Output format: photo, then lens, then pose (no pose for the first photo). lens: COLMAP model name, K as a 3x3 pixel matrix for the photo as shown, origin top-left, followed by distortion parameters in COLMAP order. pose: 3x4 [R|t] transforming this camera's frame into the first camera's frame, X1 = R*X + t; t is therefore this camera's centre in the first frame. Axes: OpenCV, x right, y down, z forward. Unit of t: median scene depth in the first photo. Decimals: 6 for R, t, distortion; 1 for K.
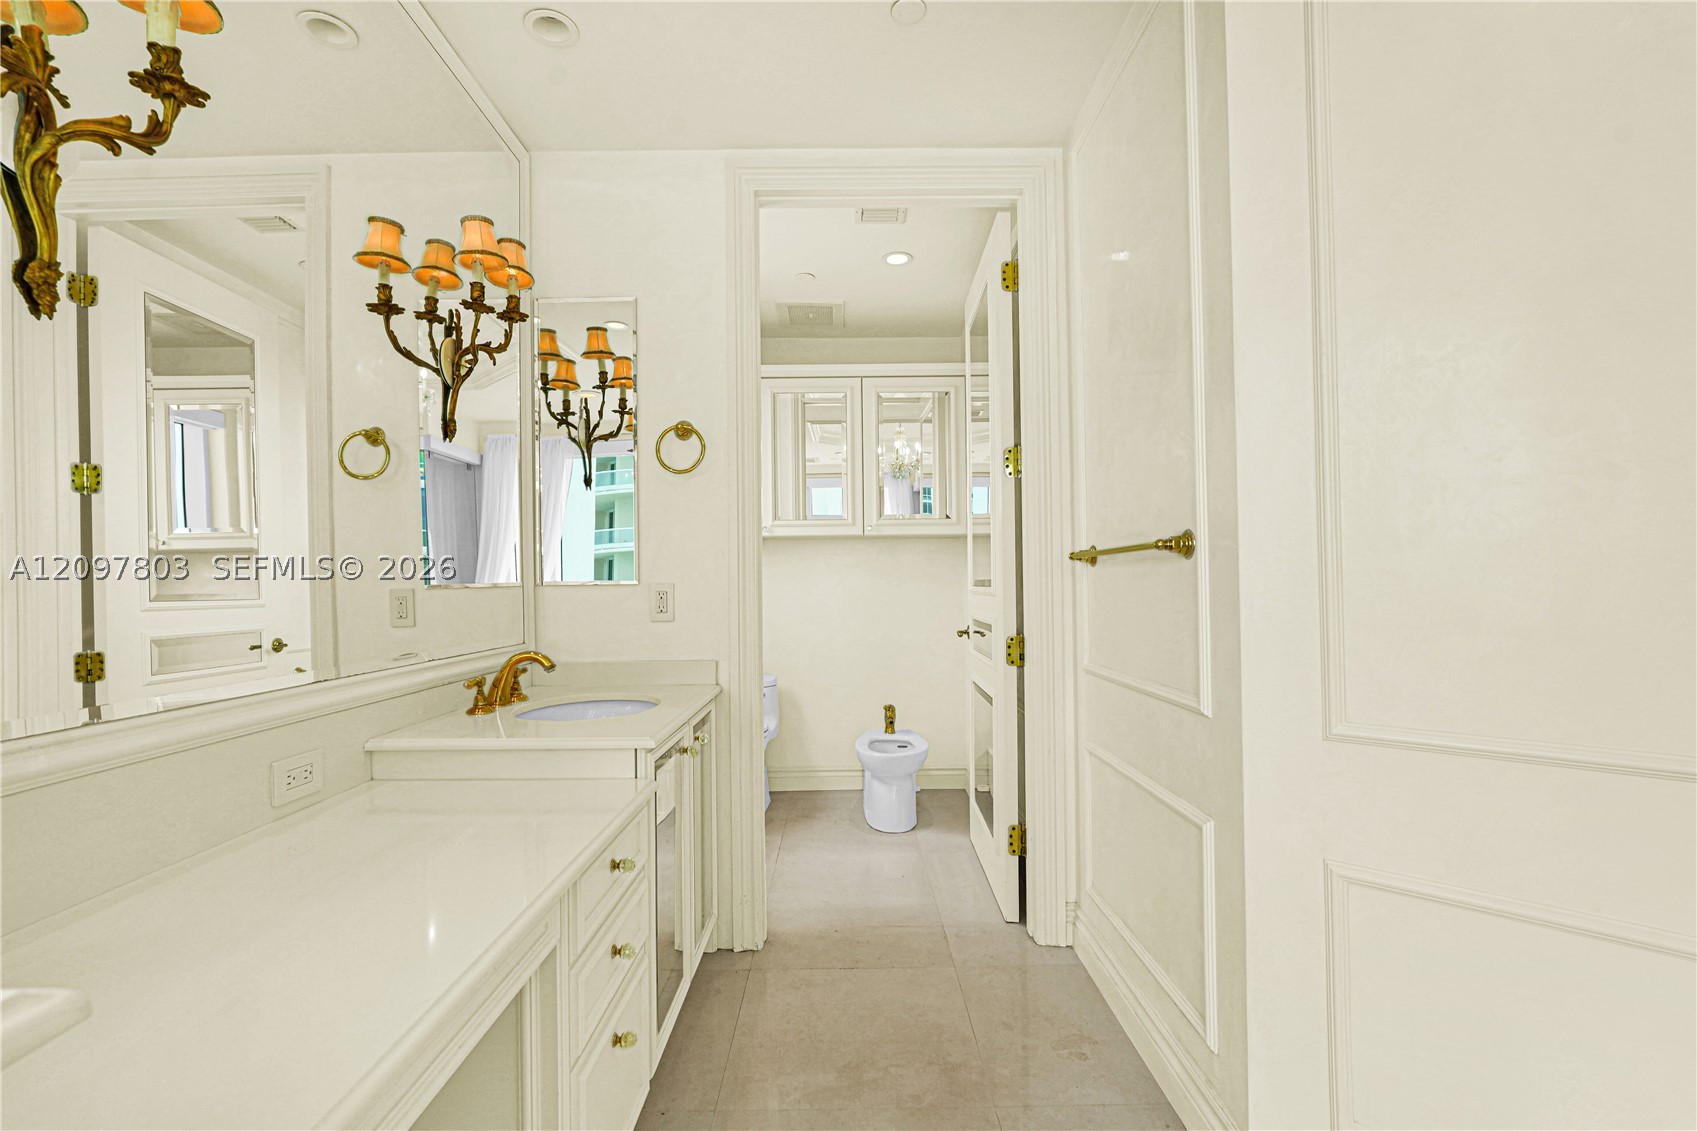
lens RADIAL K [[763.3, 0, 847.8], [0, 763.3, 574.3], [0, 0, 1]] dist [-0.022297, 0.010896]
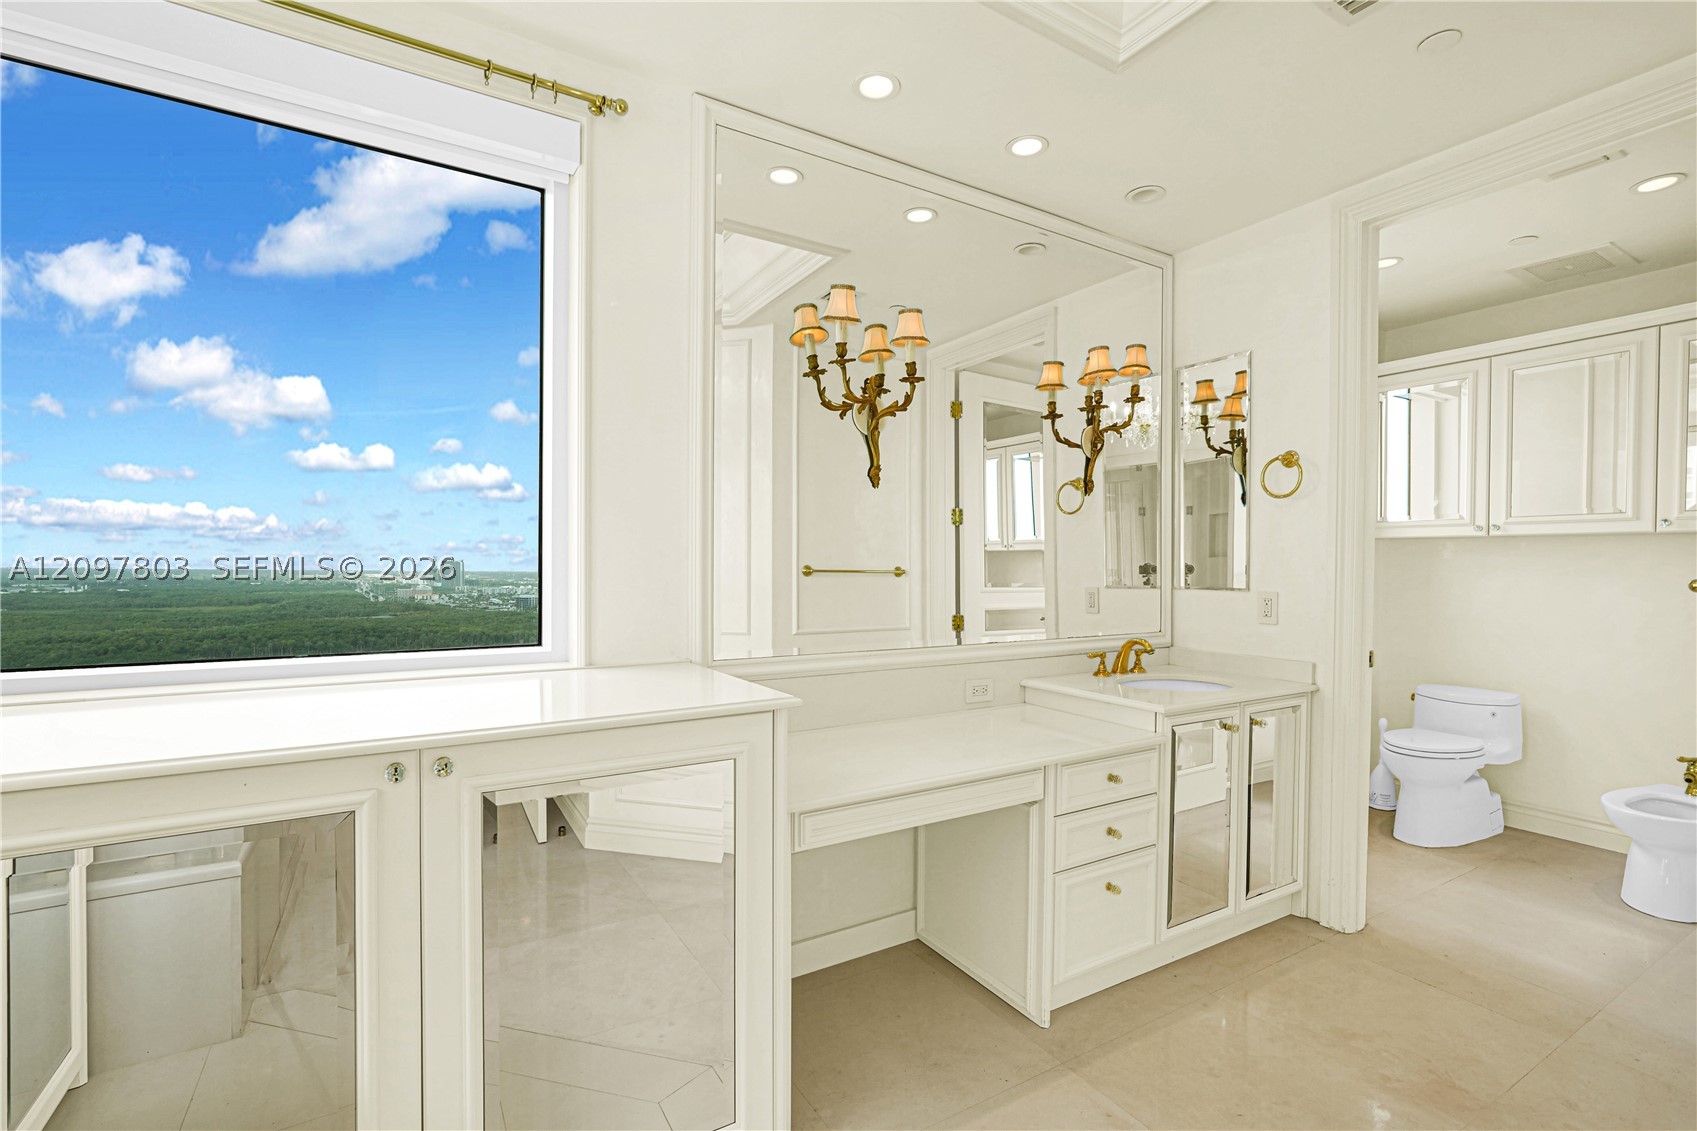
lens RADIAL K [[763.3, 0, 847.8], [0, 763.3, 574.3], [0, 0, 1]] dist [-0.022297, 0.010896]
pose [[0.520500, 0.025863, -0.853470, 0.511535], [-0.002909, 0.999589, 0.028517, -0.056496], [0.853856, -0.012360, 0.520362, -0.199453]]
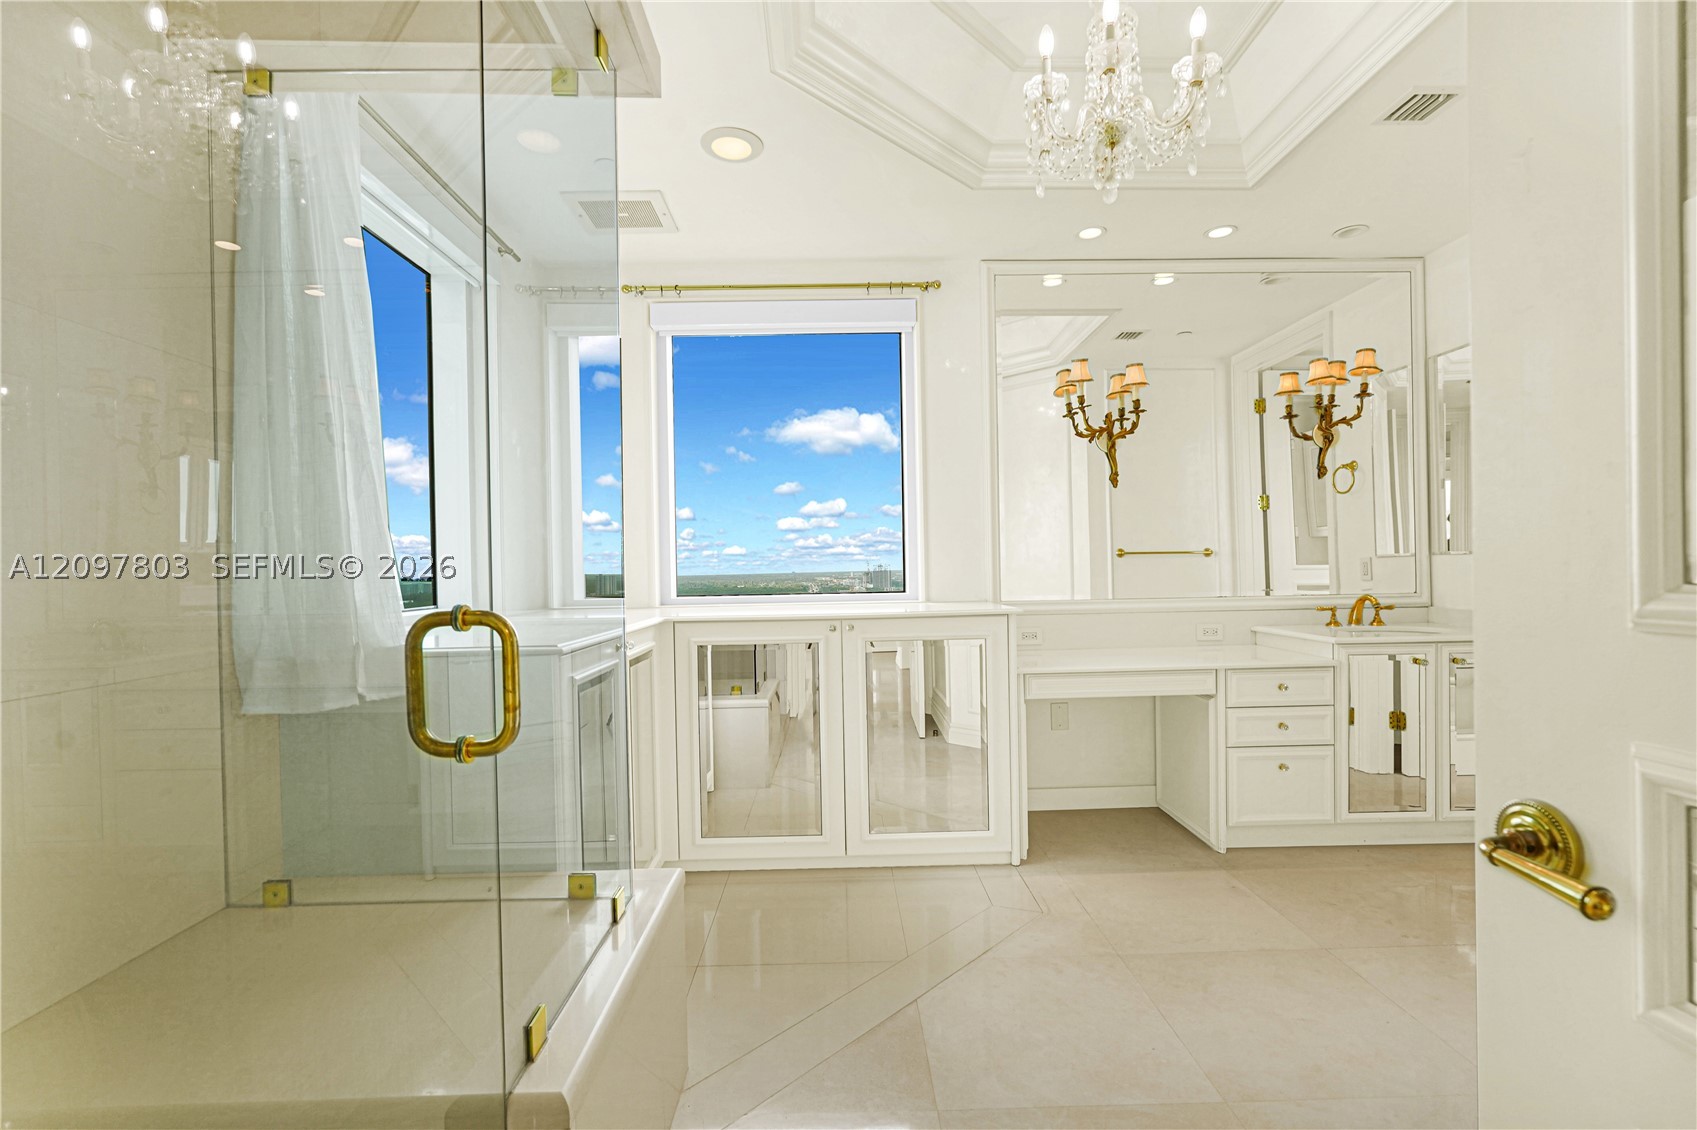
lens RADIAL K [[763.3, 0, 847.8], [0, 763.3, 573.8], [0, 0, 1]] dist [-0.022297, 0.010896]
pose [[0.027769, 0.018221, -0.999448, 1.248030], [0.029892, 0.999372, 0.019050, -0.011913], [0.999167, -0.030405, 0.027207, -0.203617]]
